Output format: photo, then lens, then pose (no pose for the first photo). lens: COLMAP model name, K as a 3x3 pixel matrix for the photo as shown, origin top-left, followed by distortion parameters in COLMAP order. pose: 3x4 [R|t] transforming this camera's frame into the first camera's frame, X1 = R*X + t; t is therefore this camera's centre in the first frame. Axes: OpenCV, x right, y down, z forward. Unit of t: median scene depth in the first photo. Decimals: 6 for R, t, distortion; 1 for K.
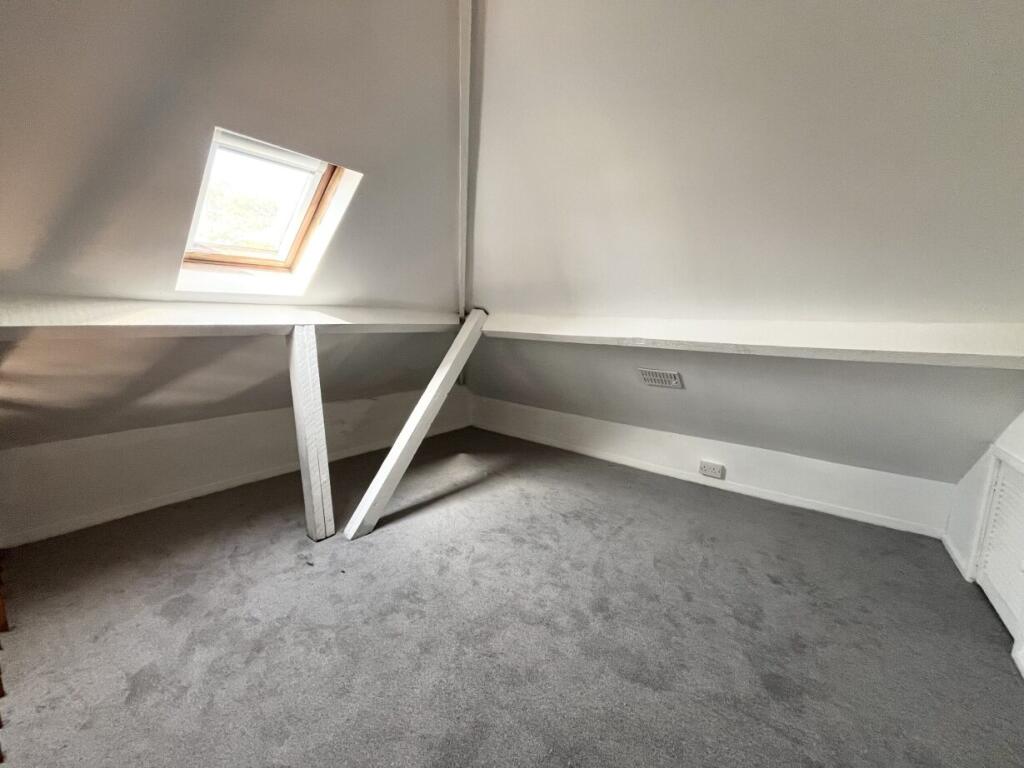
lens RADIAL K [[416.2, 0, 508.7], [0, 416.2, 384.0], [0, 0, 1]] dist [-0.000538, -0.000206]
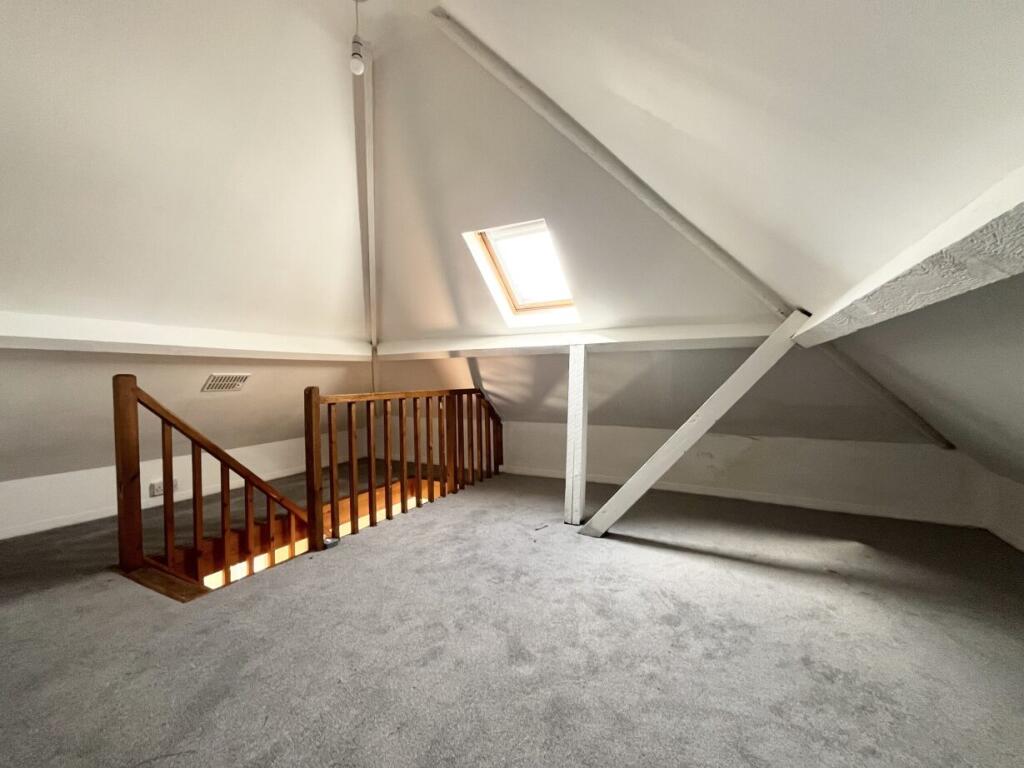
lens RADIAL K [[416.2, 0, 509.2], [0, 416.2, 382.6], [0, 0, 1]] dist [-0.000538, -0.000206]
pose [[0.191172, -0.009846, -0.981507, 0.698216], [-0.145496, 0.988619, -0.038256, 0.048482], [0.970713, 0.150119, 0.187564, 0.570979]]
